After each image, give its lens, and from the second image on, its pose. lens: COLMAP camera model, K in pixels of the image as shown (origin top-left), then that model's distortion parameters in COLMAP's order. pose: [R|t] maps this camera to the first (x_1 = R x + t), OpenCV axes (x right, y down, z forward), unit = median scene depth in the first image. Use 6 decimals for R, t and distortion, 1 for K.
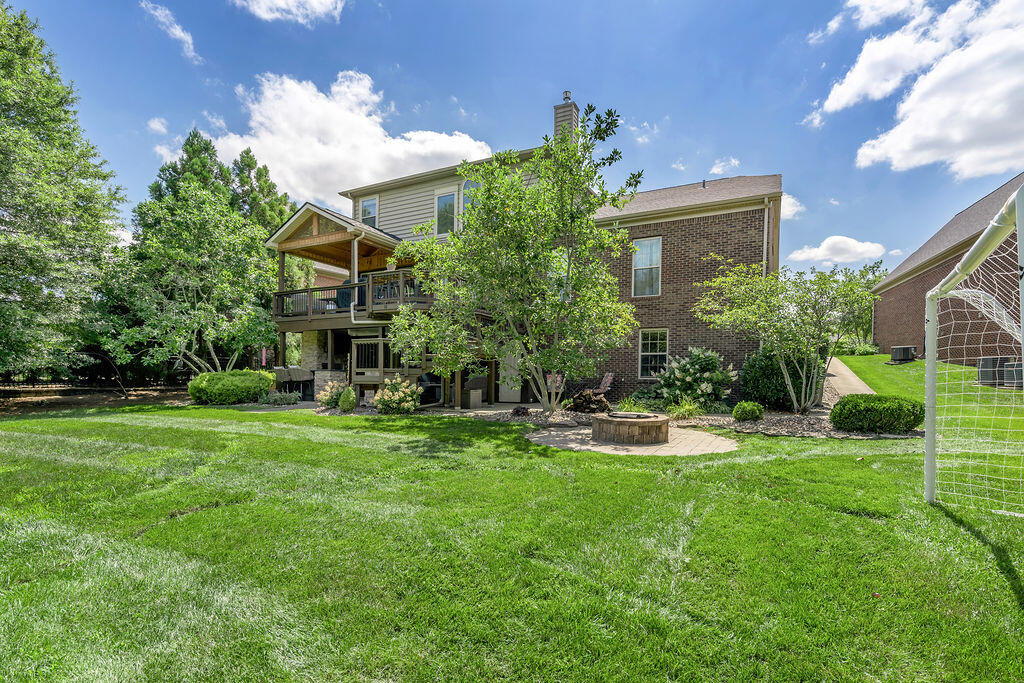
lens RADIAL K [[471.1, 0, 512.6], [0, 471.1, 334.9], [0, 0, 1]] dist [-0.014252, -0.000562]
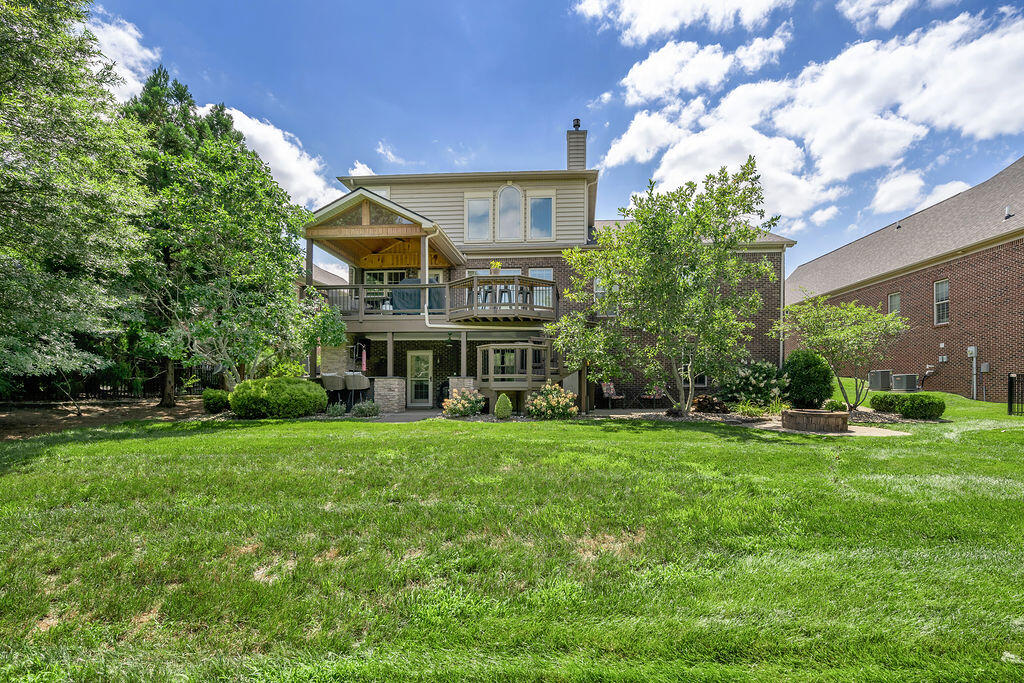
lens RADIAL K [[471.1, 0, 515.7], [0, 471.1, 344.6], [0, 0, 1]] dist [-0.014252, -0.000562]
pose [[0.927150, 0.031476, 0.373367, -0.571984], [-0.028835, 0.999504, -0.012657, 0.018736], [-0.373580, 0.000969, 0.927597, 0.081188]]
